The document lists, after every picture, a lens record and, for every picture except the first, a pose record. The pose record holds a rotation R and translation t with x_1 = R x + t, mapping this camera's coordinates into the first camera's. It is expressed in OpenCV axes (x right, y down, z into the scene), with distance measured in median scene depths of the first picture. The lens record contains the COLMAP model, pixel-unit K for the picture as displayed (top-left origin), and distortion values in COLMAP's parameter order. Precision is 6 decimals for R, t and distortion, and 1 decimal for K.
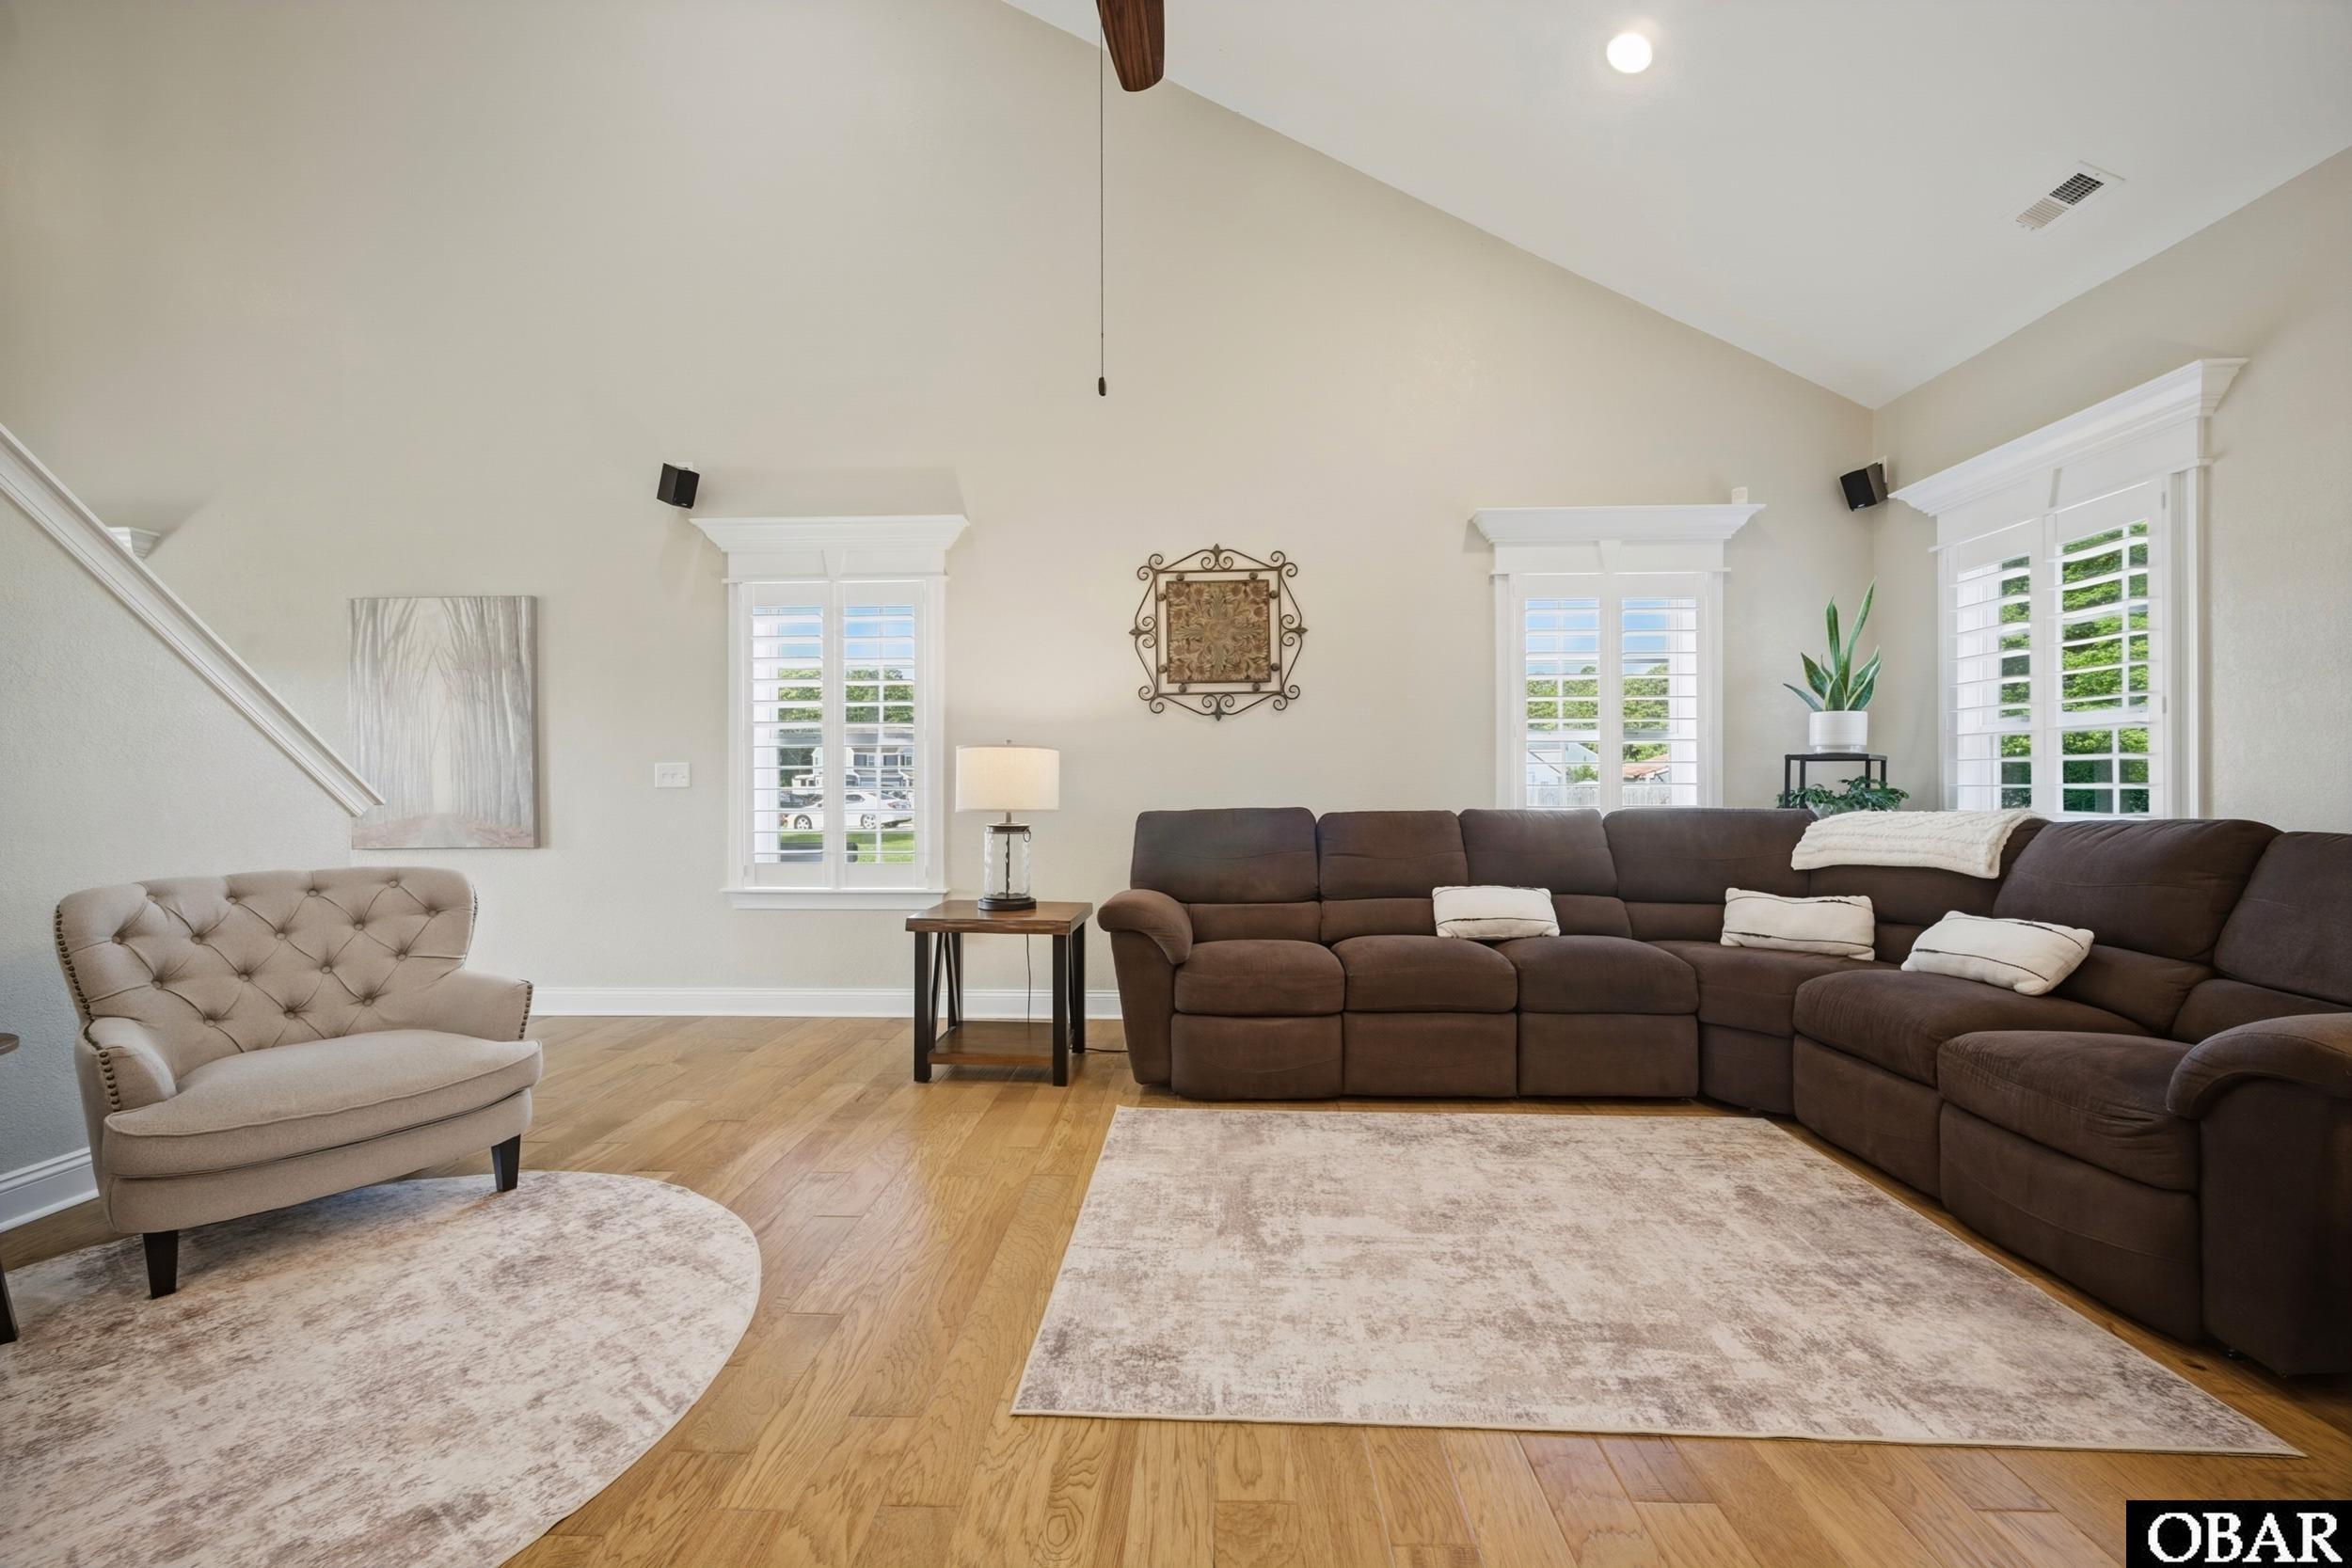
lens RADIAL K [[931.2, 0, 1178.3], [0, 931.2, 781.6], [0, 0, 1]] dist [-0.002243, 0.000393]
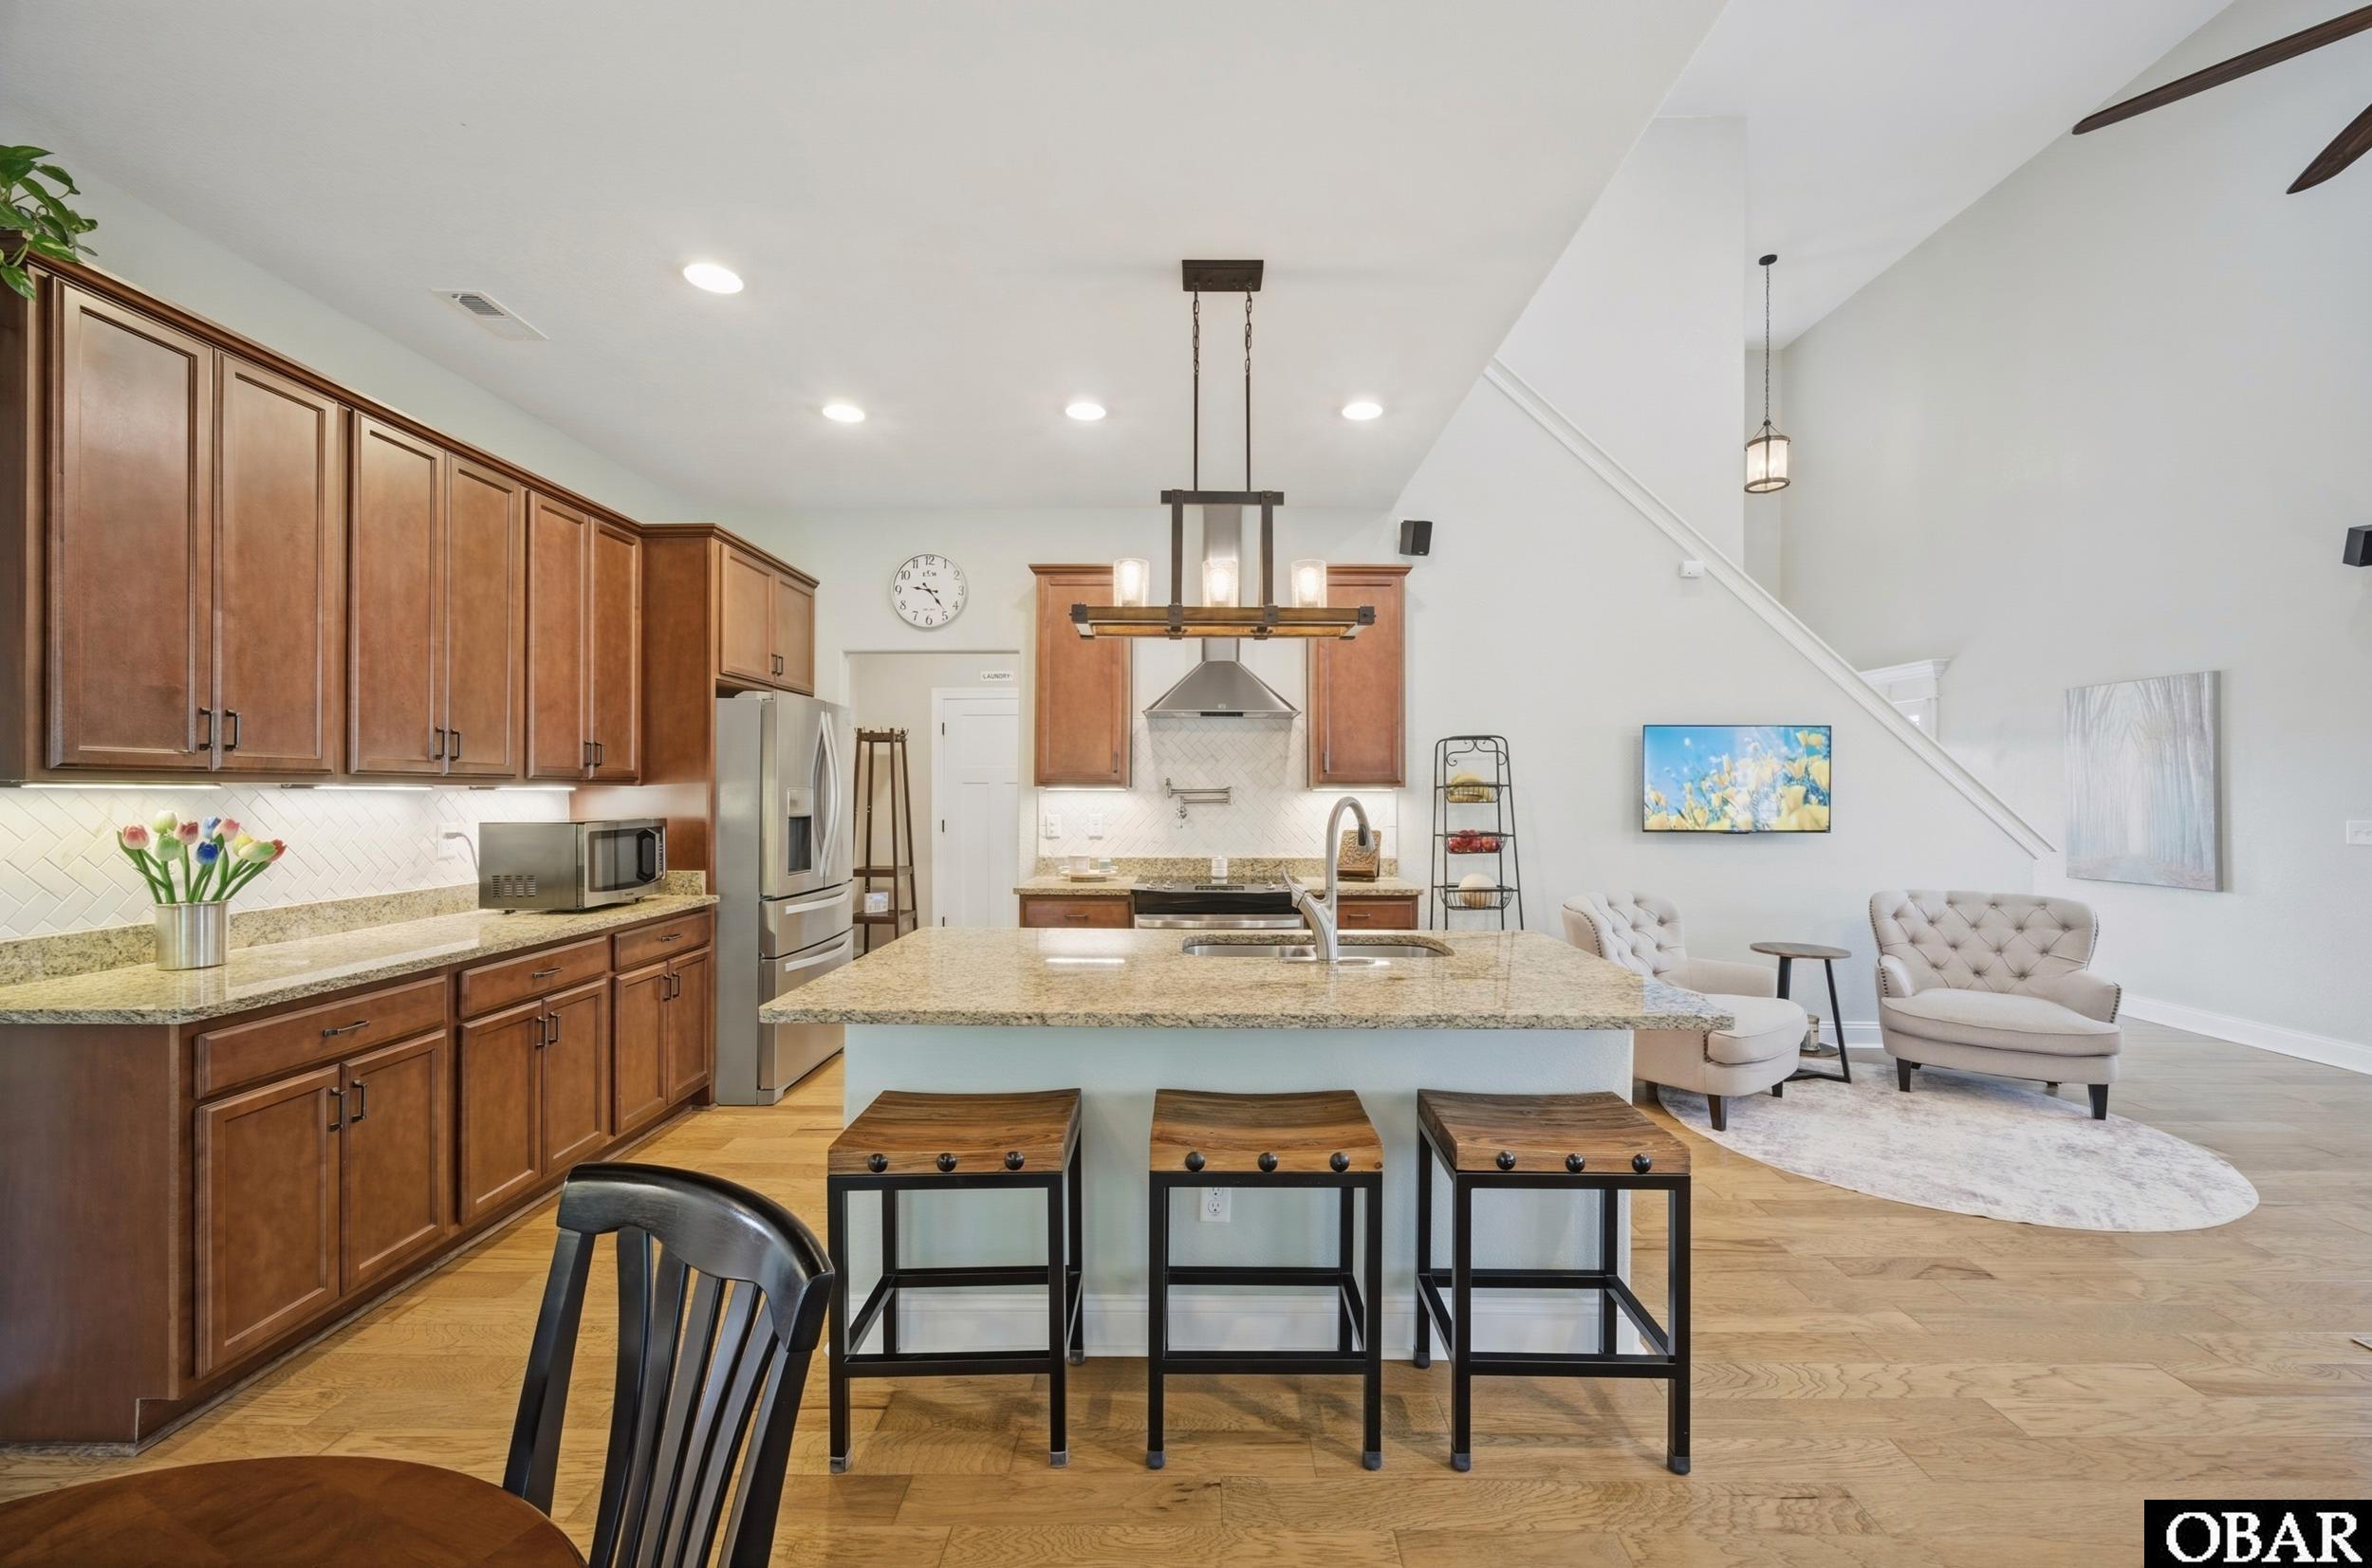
lens RADIAL K [[939.1, 0, 1195.5], [0, 939.1, 793.2], [0, 0, 1]] dist [-0.002243, 0.000393]
pose [[0.024930, 0.006817, -0.999666, 0.549782], [0.000325, 0.999977, 0.006827, -0.073793], [0.999689, -0.000495, 0.024927, -0.365635]]
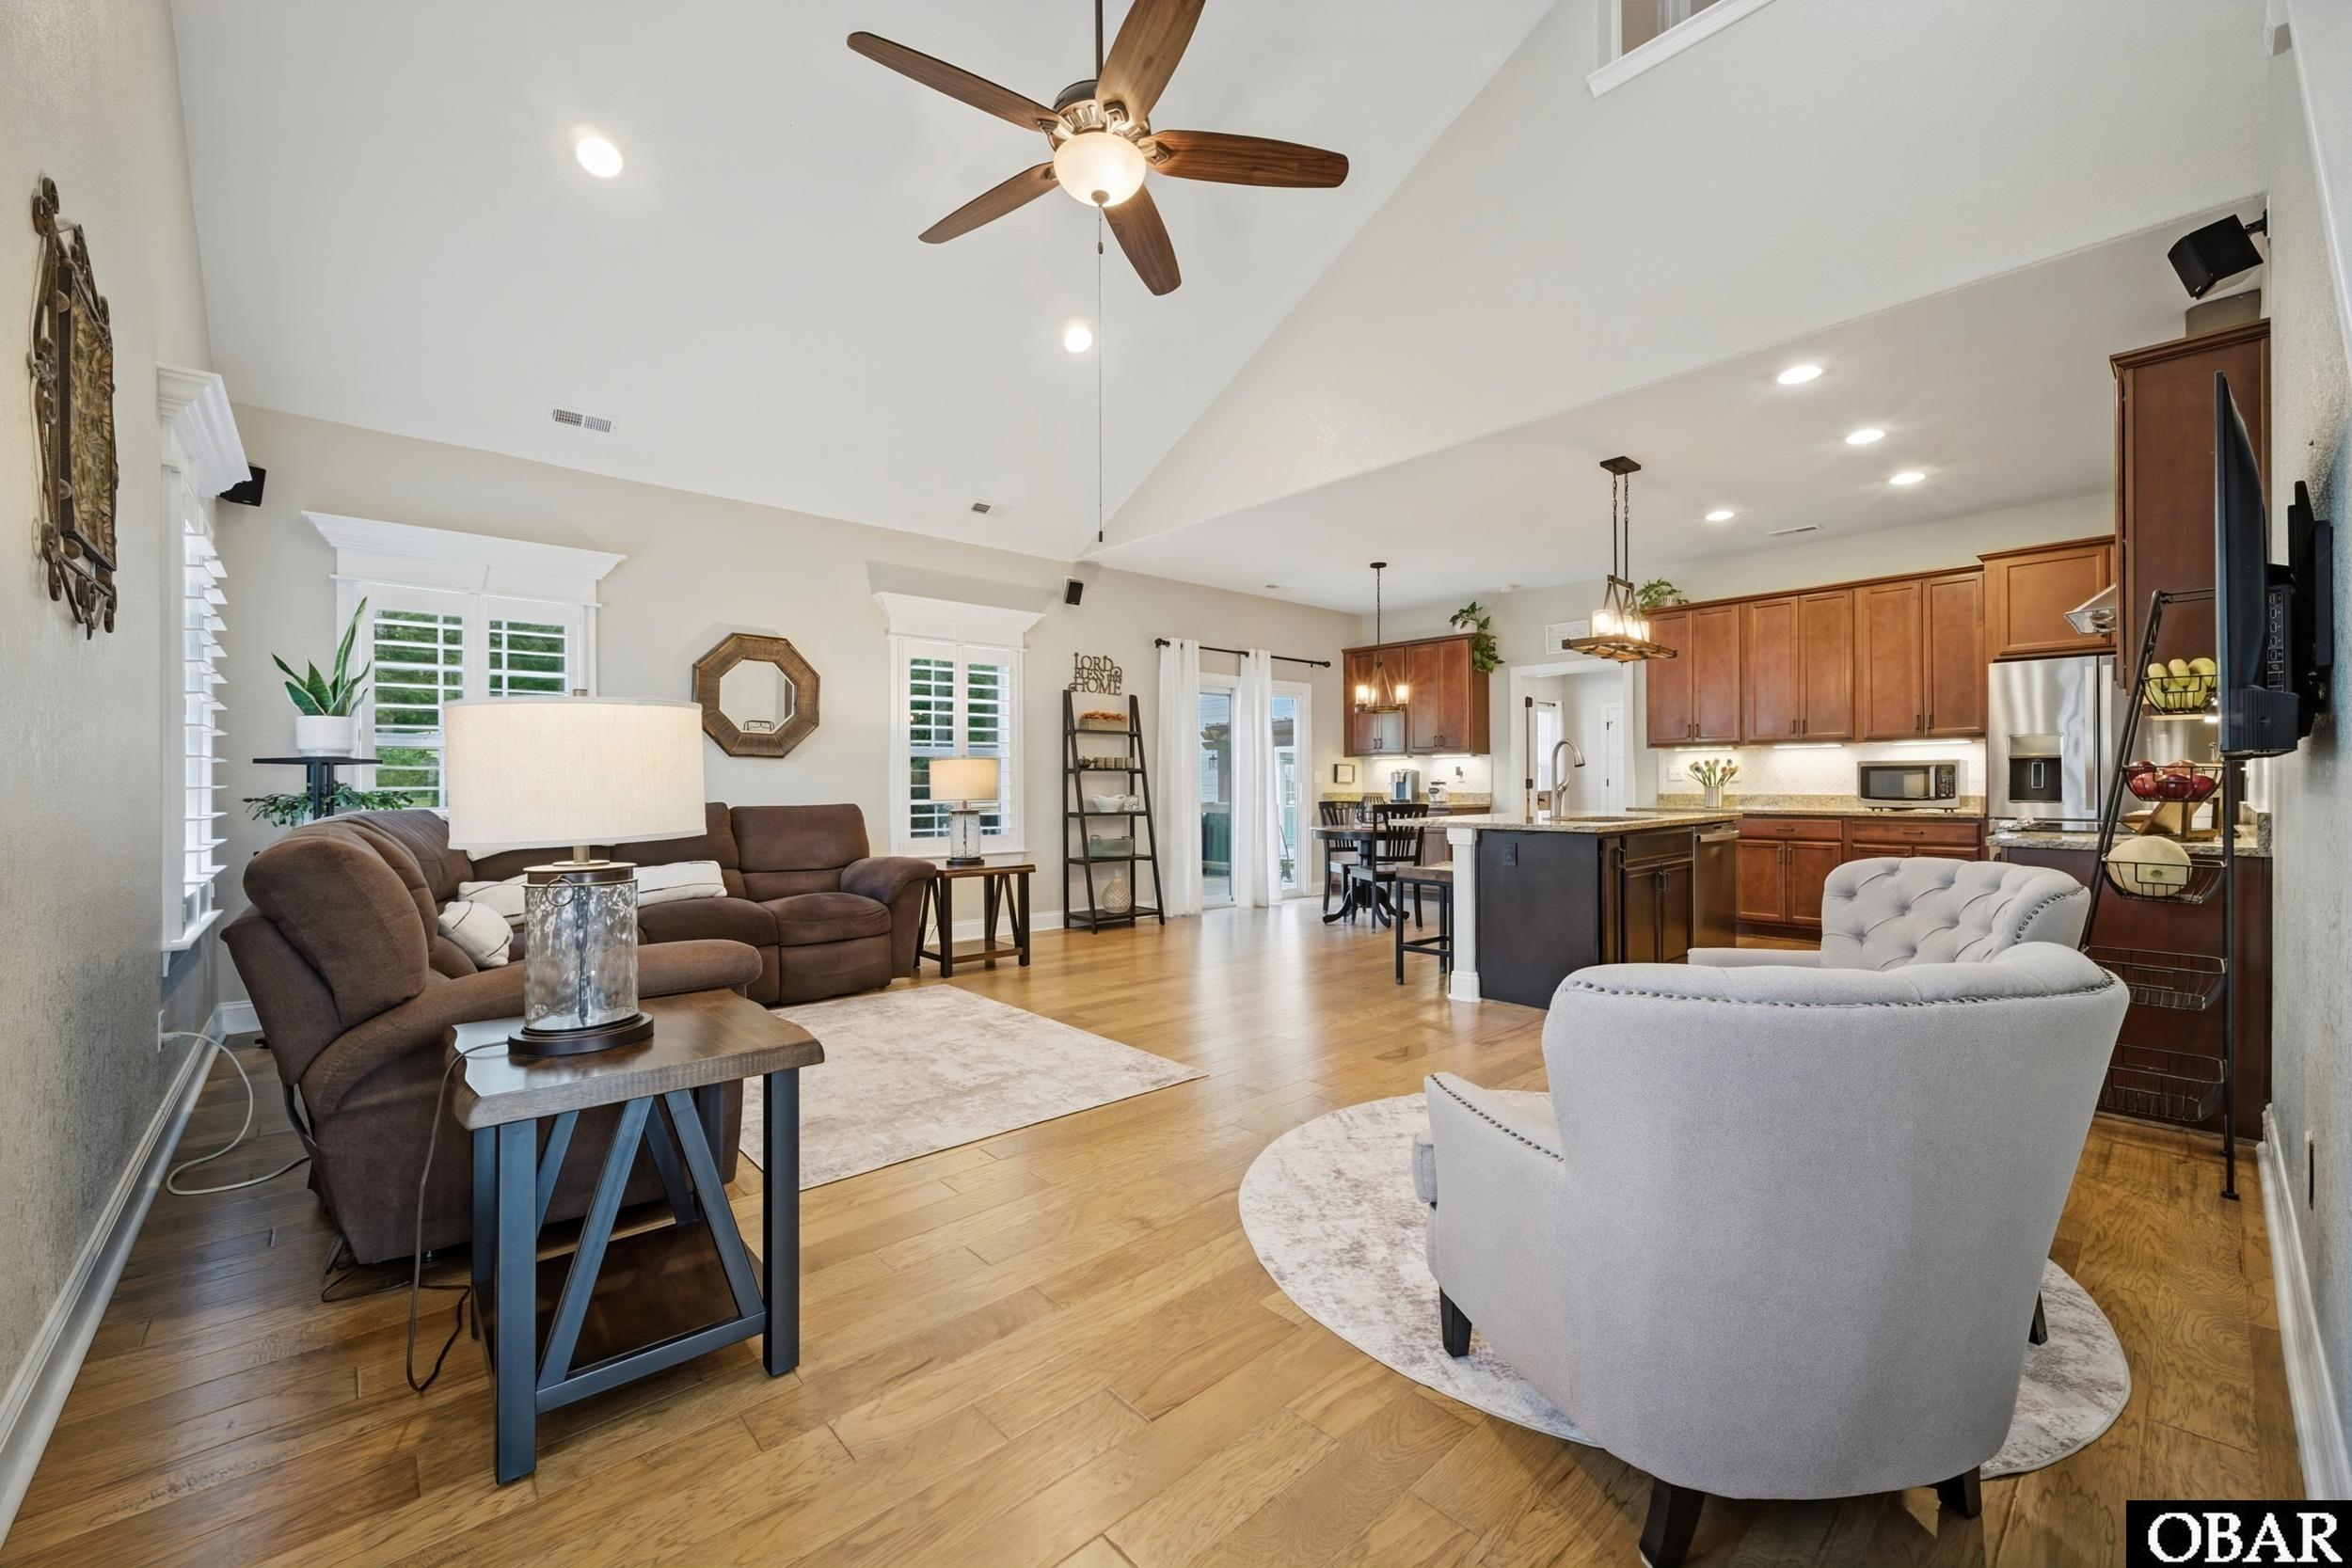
lens RADIAL K [[931.2, 0, 1183.9], [0, 931.2, 770.0], [0, 0, 1]] dist [-0.002243, 0.000393]
pose [[-0.698152, 0.014375, 0.715805, -0.782194], [0.006531, 0.999885, -0.013711, 0.002410], [-0.715919, -0.004897, -0.698166, 1.178936]]
